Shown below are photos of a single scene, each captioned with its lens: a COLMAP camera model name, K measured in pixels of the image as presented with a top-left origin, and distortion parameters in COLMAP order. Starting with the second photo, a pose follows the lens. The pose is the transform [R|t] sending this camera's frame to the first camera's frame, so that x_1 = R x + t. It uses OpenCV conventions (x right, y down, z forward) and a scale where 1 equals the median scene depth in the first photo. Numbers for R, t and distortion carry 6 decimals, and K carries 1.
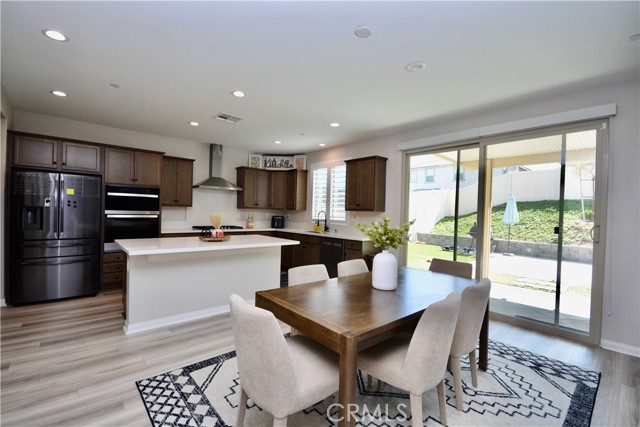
lens RADIAL K [[281.8, 0, 318.0], [0, 281.8, 215.4], [0, 0, 1]] dist [0.019538, -0.017803]
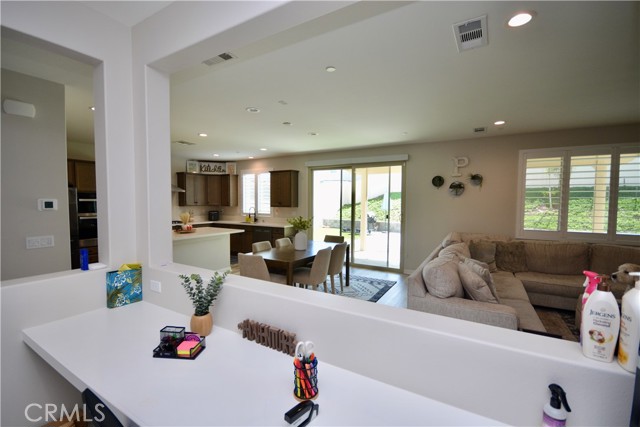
lens RADIAL K [[281.8, 0, 318.0], [0, 281.8, 215.4], [0, 0, 1]] dist [0.019538, -0.017803]
pose [[0.951528, -0.037820, 0.305228, -0.119446], [0.024056, 0.998522, 0.048731, -0.040227], [-0.306620, -0.039026, 0.951032, -0.445673]]
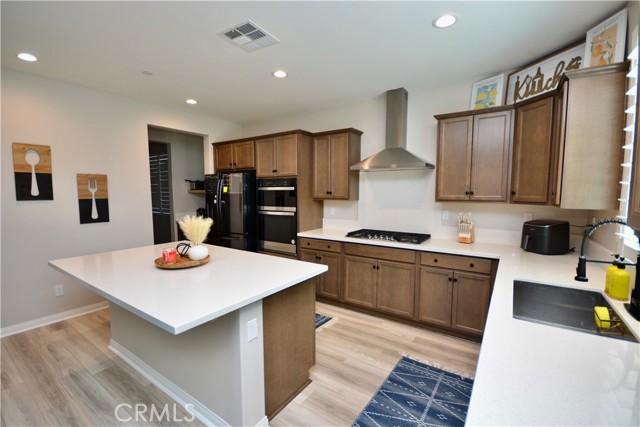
lens RADIAL K [[281.8, 0, 318.0], [0, 281.8, 215.4], [0, 0, 1]] dist [0.019538, -0.017803]
pose [[0.237910, 0.054260, -0.969771, 0.211663], [-0.003008, 0.998475, 0.055128, -0.036216], [0.971283, -0.010199, 0.237710, 0.866952]]
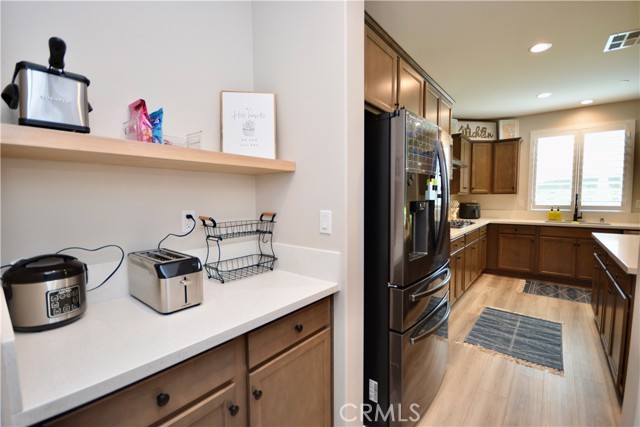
lens RADIAL K [[281.8, 0, 318.0], [0, 281.8, 215.4], [0, 0, 1]] dist [0.019538, -0.017803]
pose [[0.986210, -0.042821, 0.159864, -0.927725], [0.034279, 0.997852, 0.055817, -0.029398], [-0.161911, -0.049567, 0.985560, 0.455786]]
